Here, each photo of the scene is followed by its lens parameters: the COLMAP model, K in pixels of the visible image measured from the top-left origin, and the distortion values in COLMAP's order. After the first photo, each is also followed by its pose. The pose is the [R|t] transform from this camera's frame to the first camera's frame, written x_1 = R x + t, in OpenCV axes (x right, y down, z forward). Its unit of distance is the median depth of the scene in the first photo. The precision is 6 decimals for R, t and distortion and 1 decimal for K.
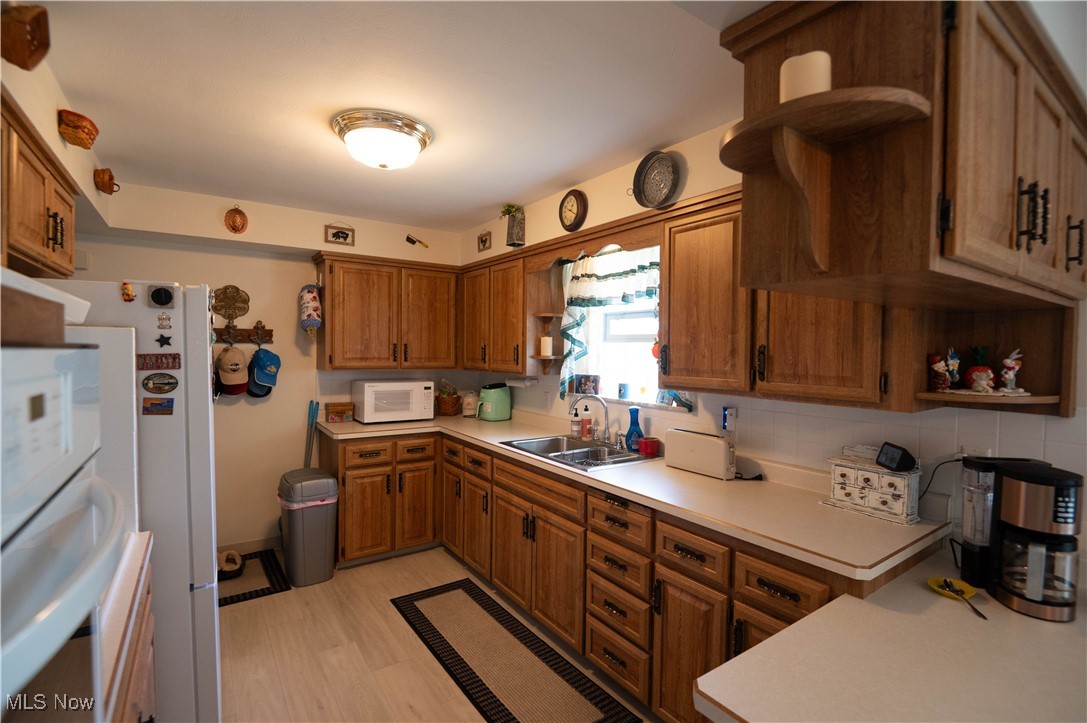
lens RADIAL K [[504.7, 0, 551.3], [0, 504.7, 360.4], [0, 0, 1]] dist [-0.015252, -0.000141]
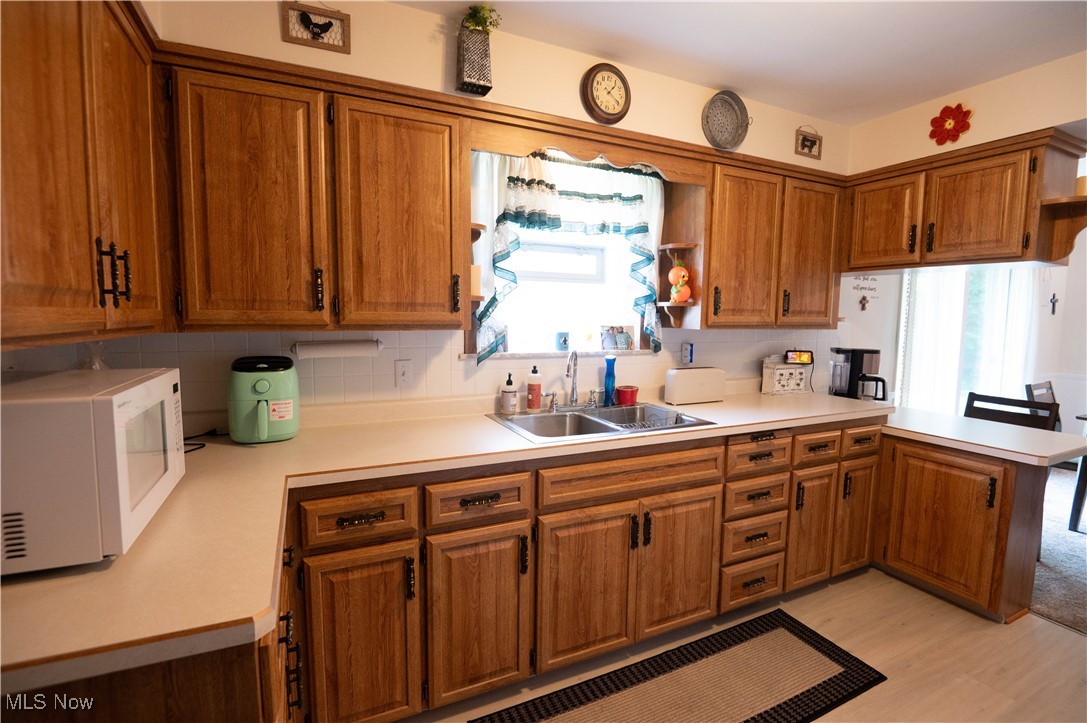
lens RADIAL K [[504.7, 0, 548.6], [0, 504.7, 361.8], [0, 0, 1]] dist [-0.015252, -0.000141]
pose [[0.164835, -0.106307, 0.980575, -0.871856], [0.012773, 0.994321, 0.105650, 0.009618], [-0.986238, -0.004890, 0.165257, 1.167222]]
